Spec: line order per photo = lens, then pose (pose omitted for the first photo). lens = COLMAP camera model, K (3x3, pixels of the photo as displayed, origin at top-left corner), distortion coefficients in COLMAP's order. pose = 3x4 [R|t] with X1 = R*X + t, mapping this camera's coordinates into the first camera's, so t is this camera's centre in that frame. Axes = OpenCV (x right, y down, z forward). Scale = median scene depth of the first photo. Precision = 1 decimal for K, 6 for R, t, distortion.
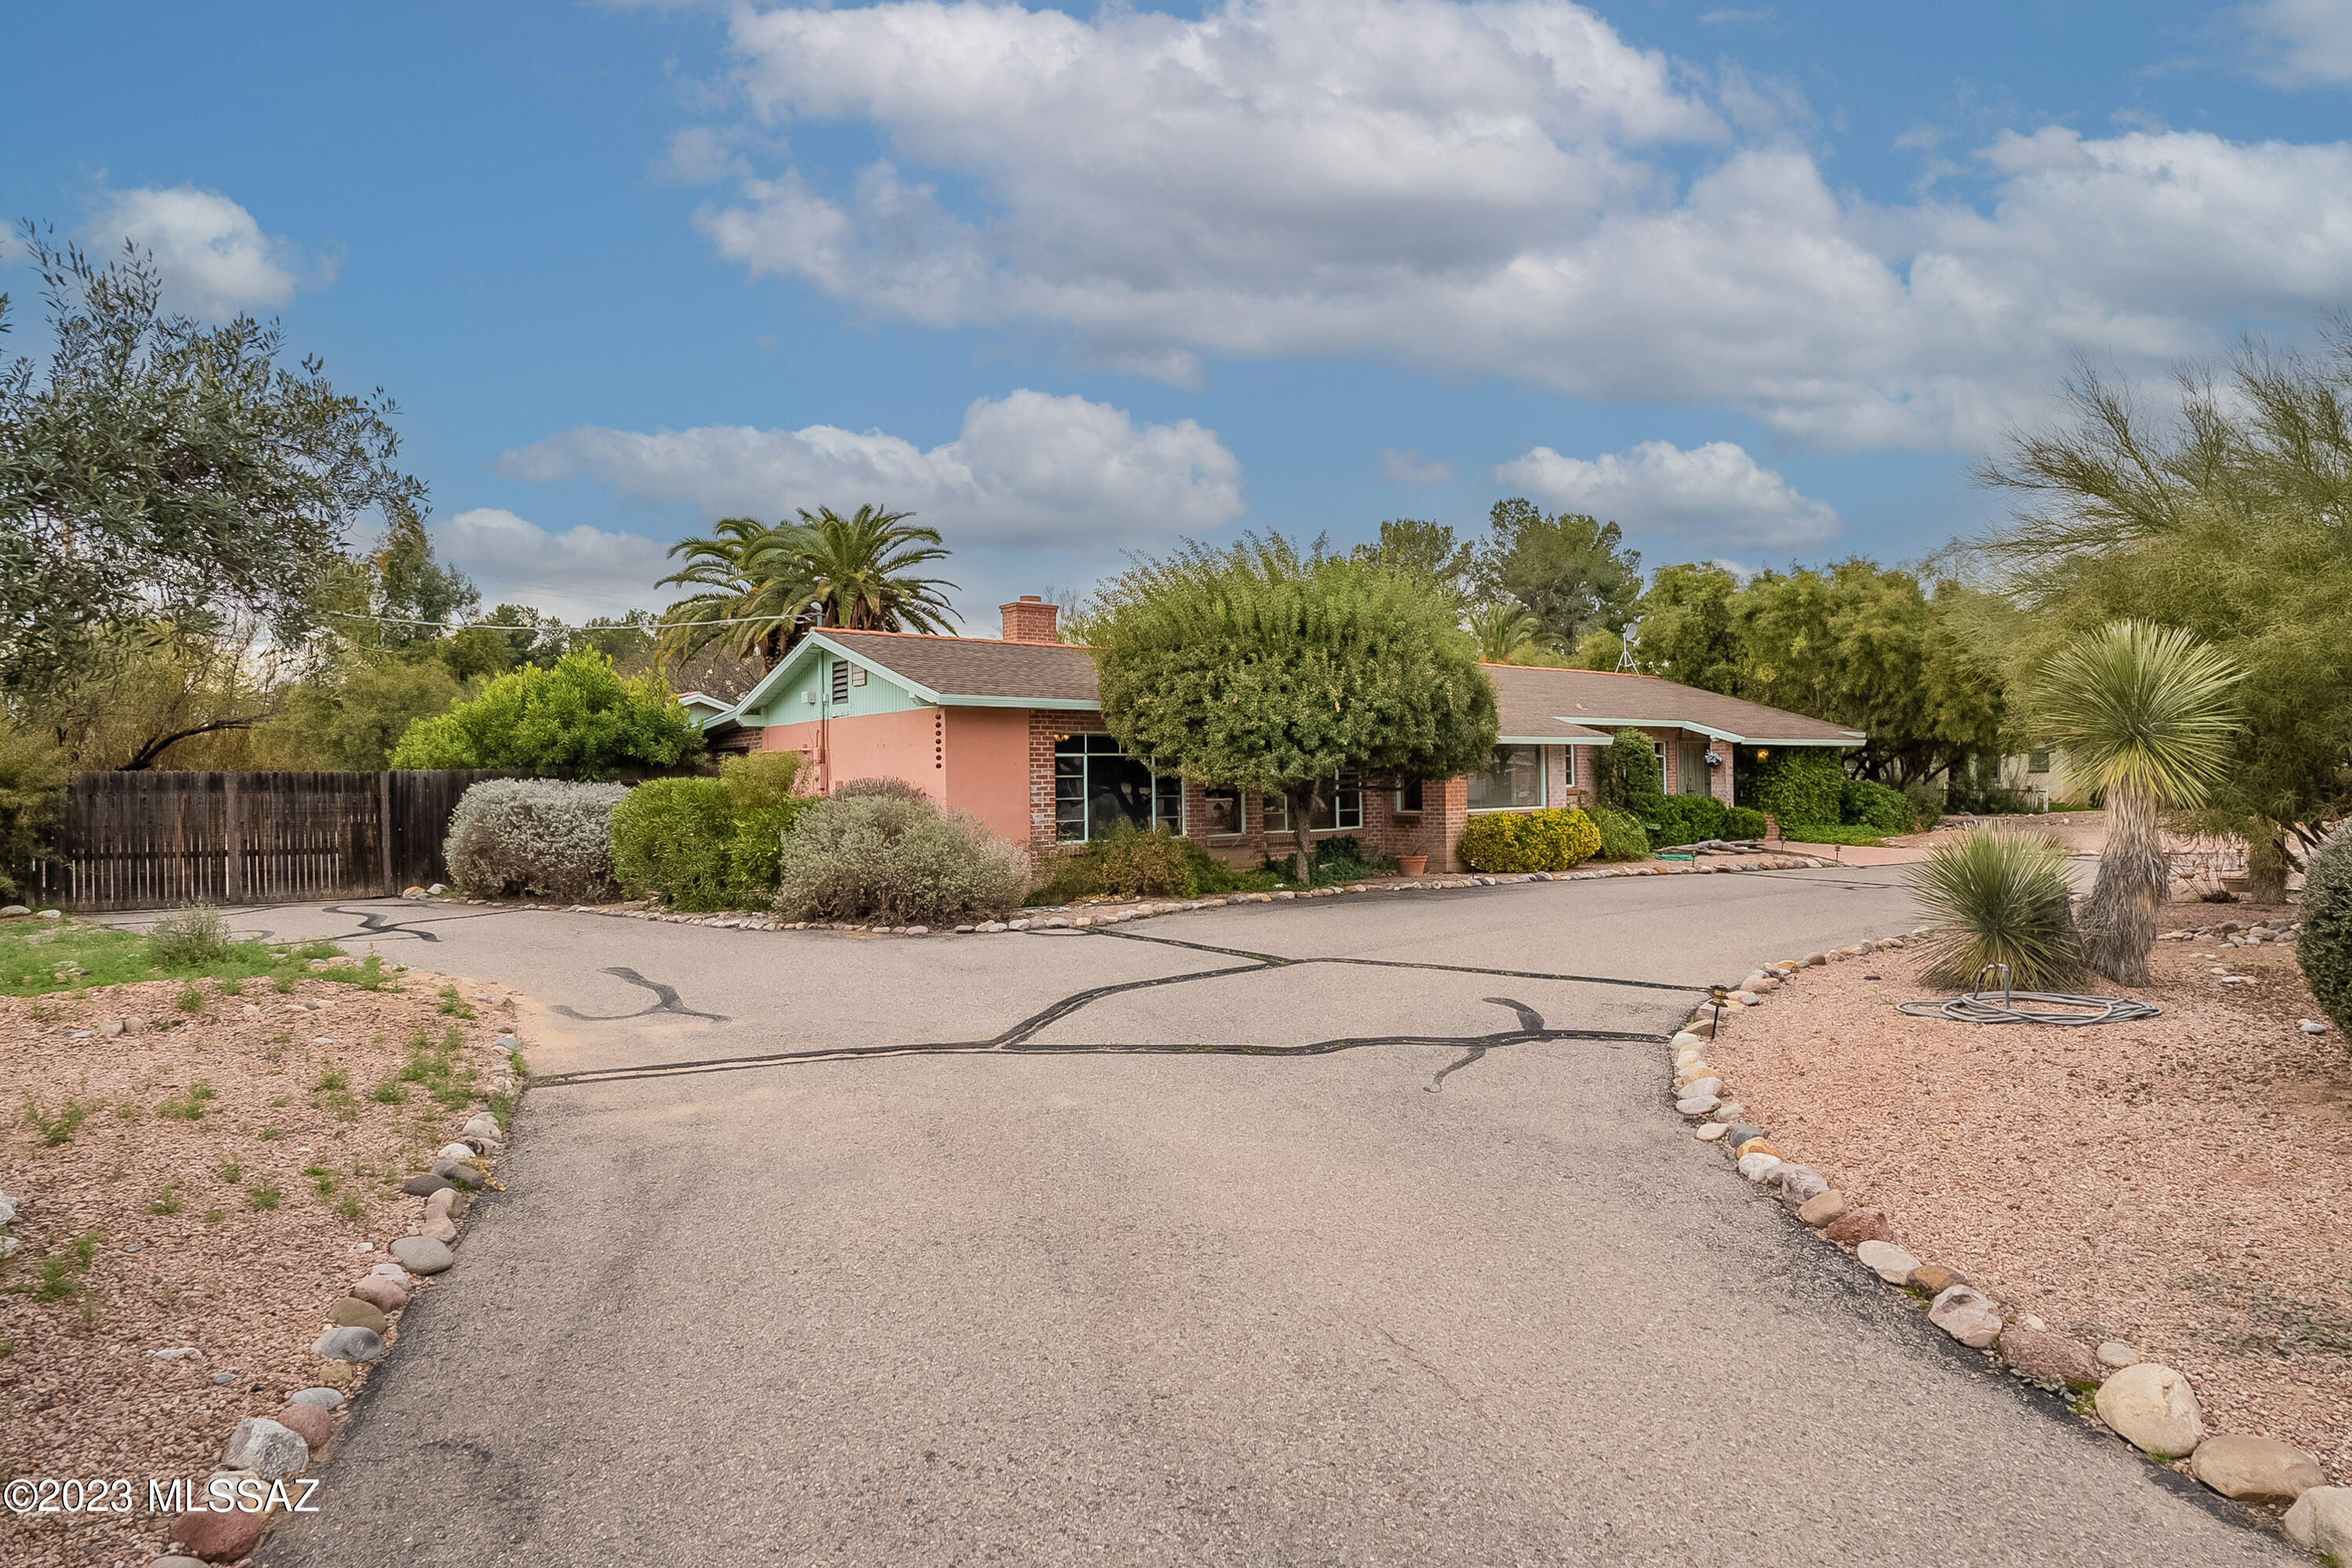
lens RADIAL K [[1285.2, 0, 1175.7], [0, 1285.2, 758.2], [0, 0, 1]] dist [-0.005713, -0.000992]
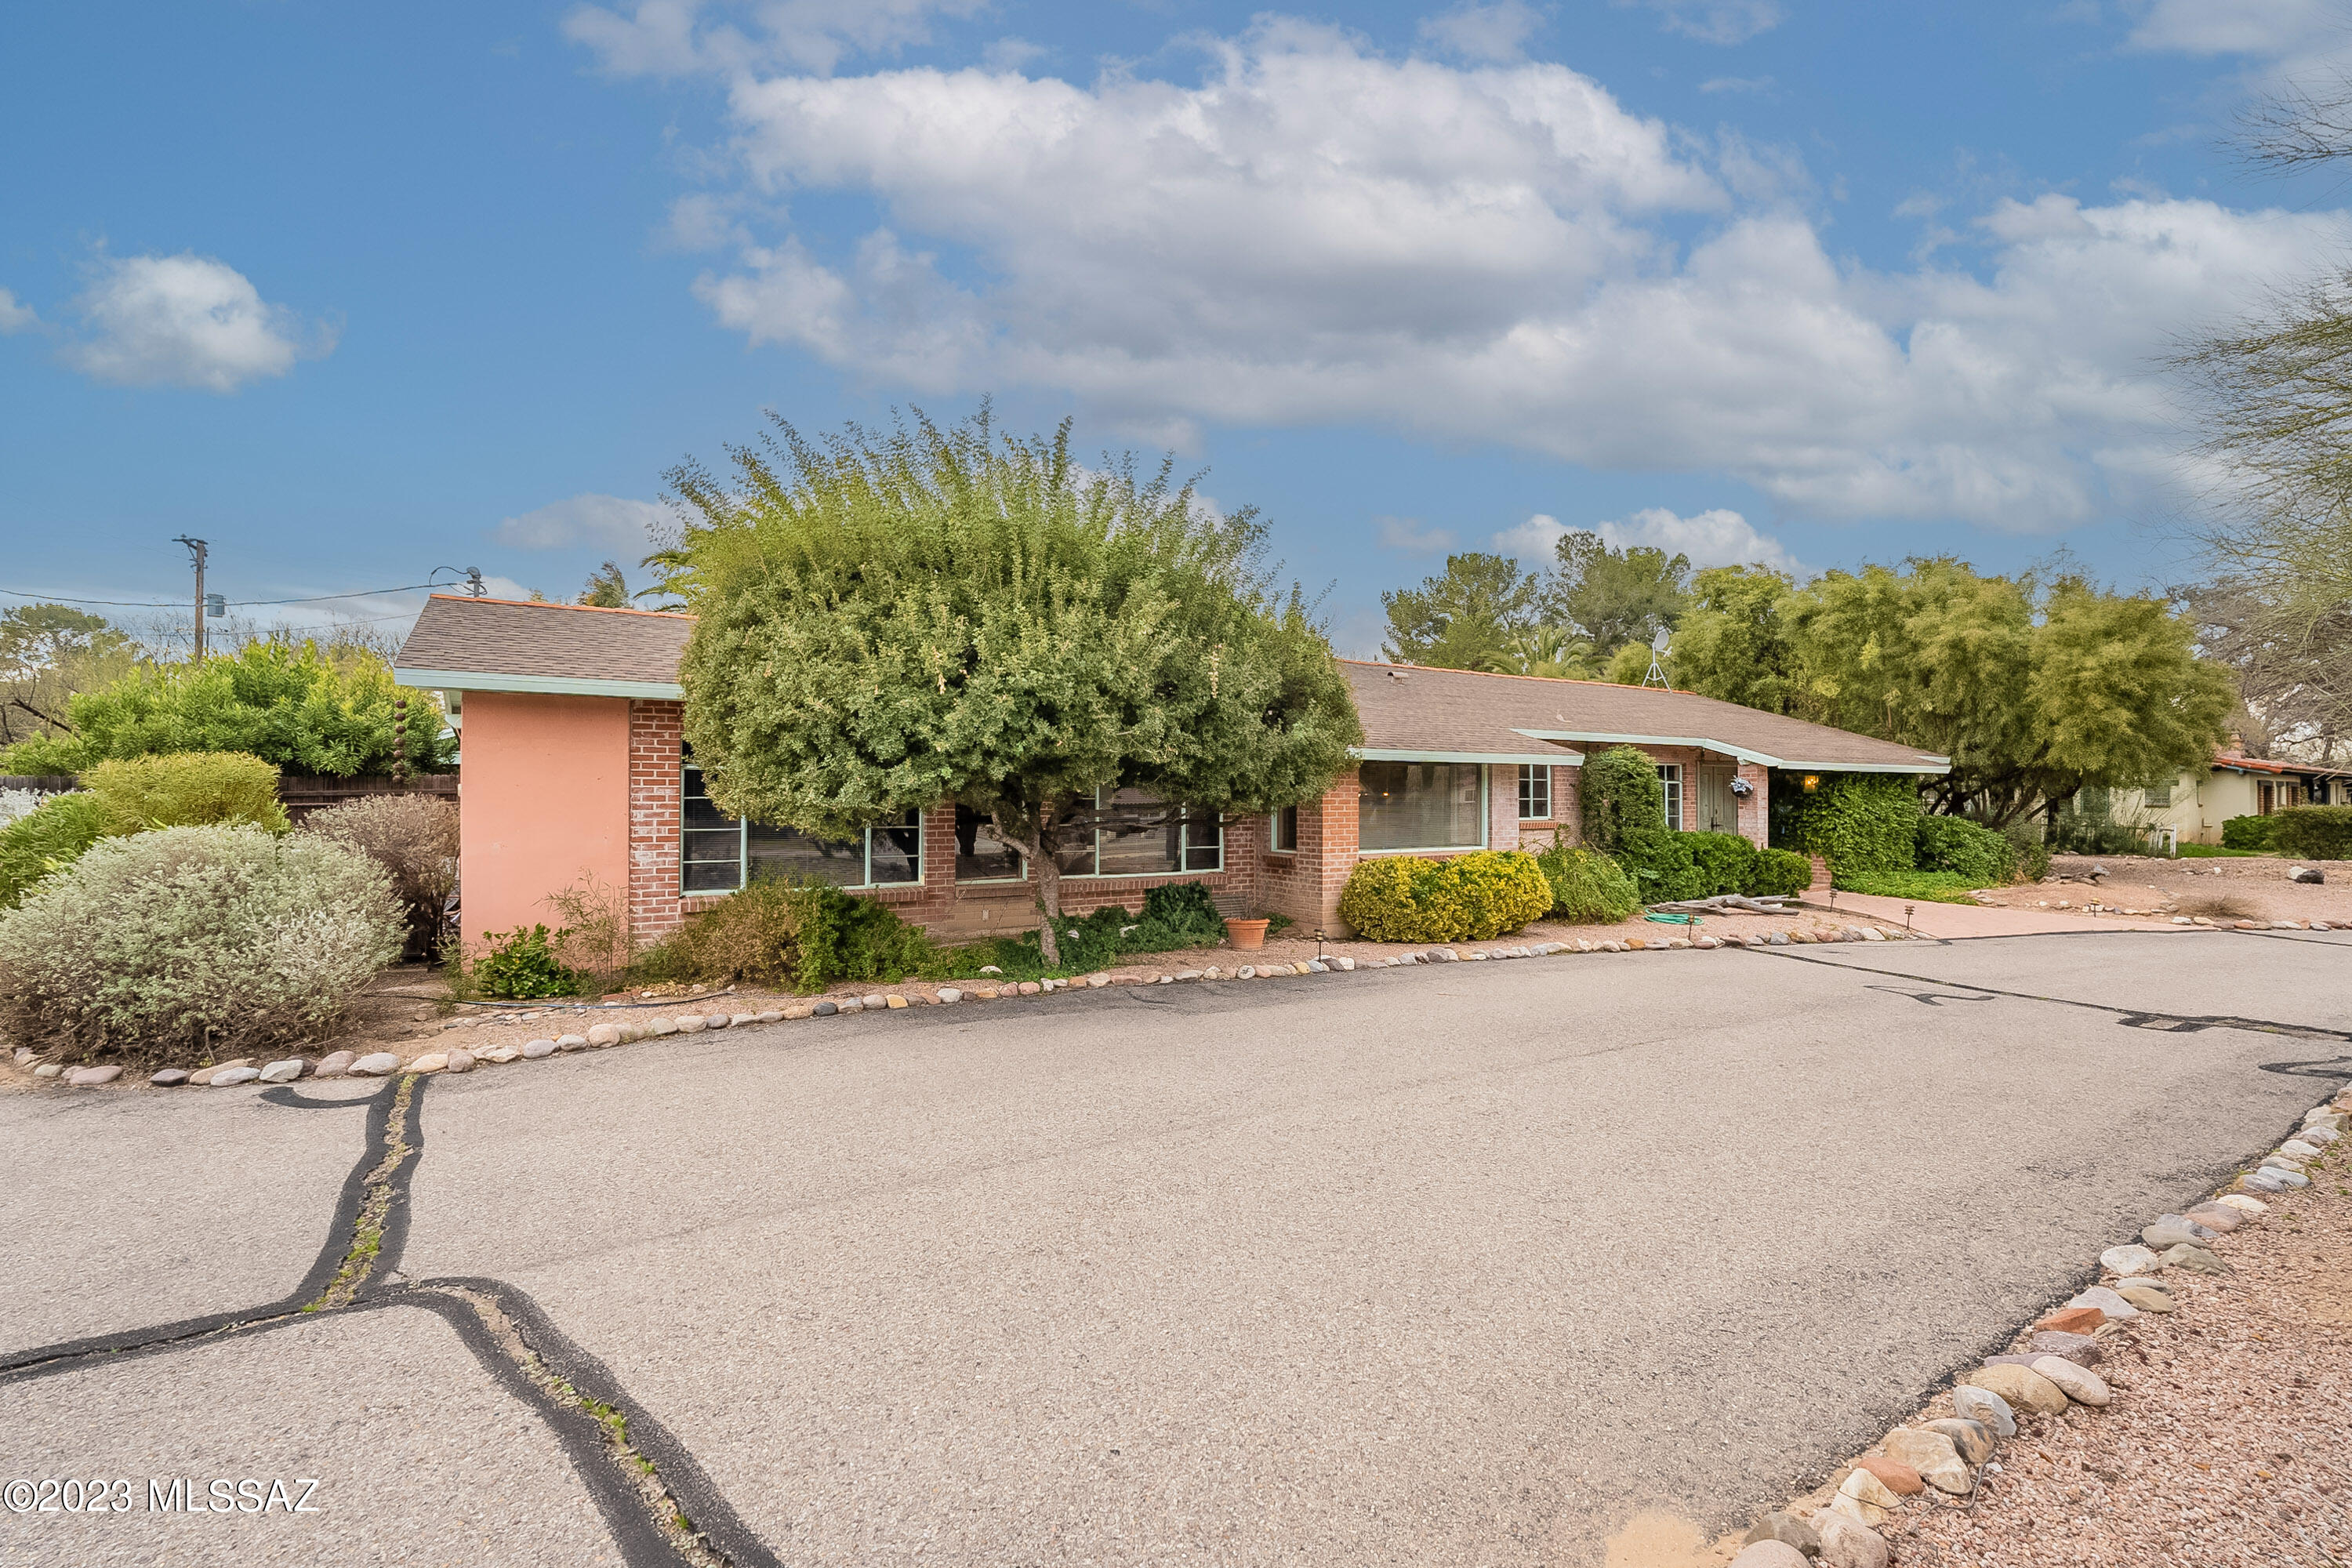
lens RADIAL K [[1055.9, 0, 1176.0], [0, 1055.9, 784.0], [0, 0, 1]] dist [-0.003364, -0.000185]
pose [[0.990677, 0.015486, -0.135346, 0.155458], [-0.014640, 0.999867, 0.007247, -0.000797], [0.135440, -0.005198, 0.990772, 0.297658]]
